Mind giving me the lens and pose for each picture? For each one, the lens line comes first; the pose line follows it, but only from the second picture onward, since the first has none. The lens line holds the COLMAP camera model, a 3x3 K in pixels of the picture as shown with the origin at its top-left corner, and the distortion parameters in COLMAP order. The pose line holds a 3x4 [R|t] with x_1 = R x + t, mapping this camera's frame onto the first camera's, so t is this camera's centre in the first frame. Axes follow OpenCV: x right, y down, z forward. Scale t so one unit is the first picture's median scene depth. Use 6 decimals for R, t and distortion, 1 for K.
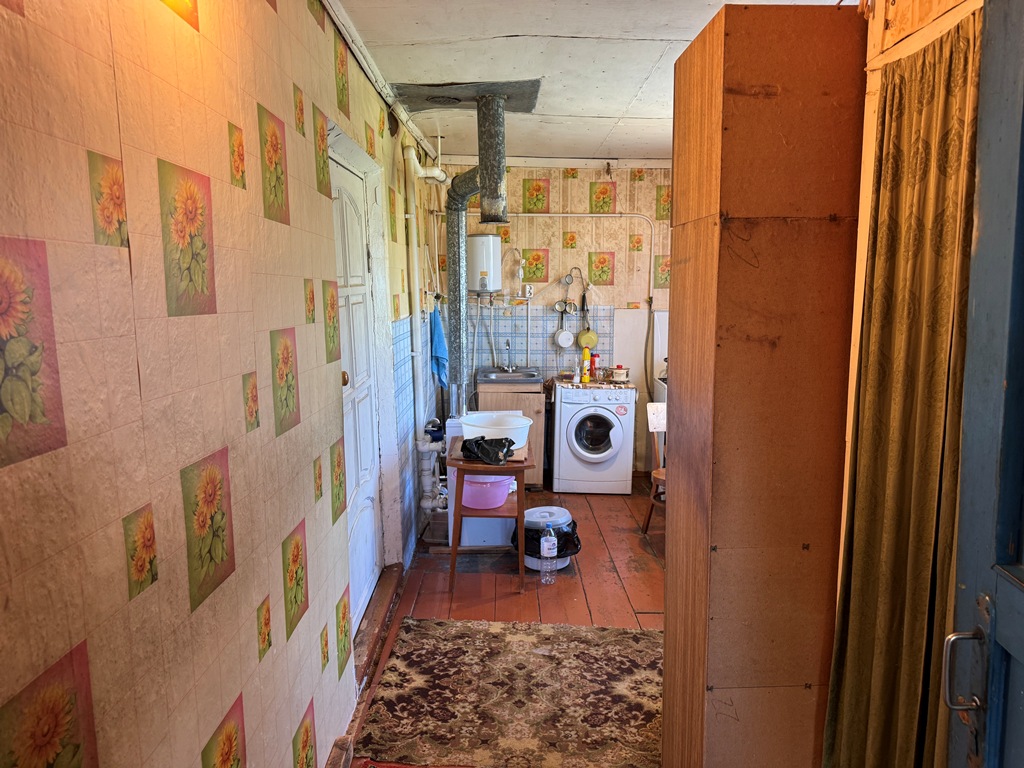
lens RADIAL K [[724.4, 0, 512.3], [0, 724.4, 388.5], [0, 0, 1]] dist [0.073064, -0.082156]
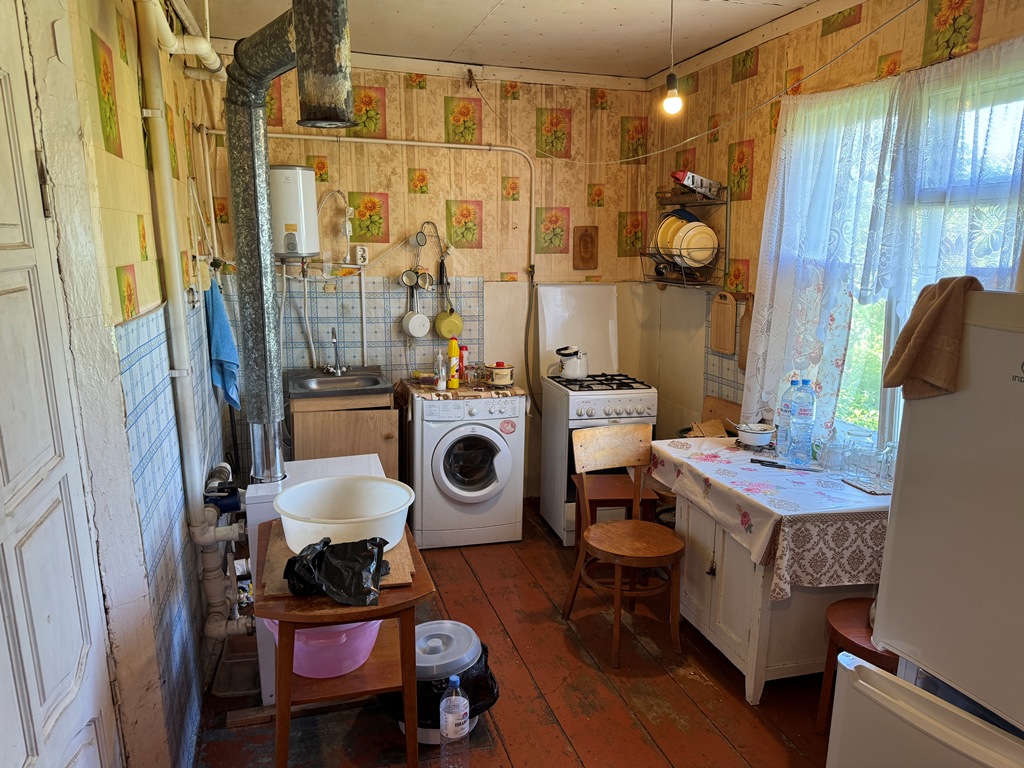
lens RADIAL K [[730.0, 0, 521.8], [0, 730.0, 389.8], [0, 0, 1]] dist [0.117049, -0.225593]
pose [[0.959034, -0.046883, 0.279383, -0.031821], [0.032217, 0.997862, 0.056860, -0.043548], [-0.281451, -0.045530, 0.958495, 0.295760]]
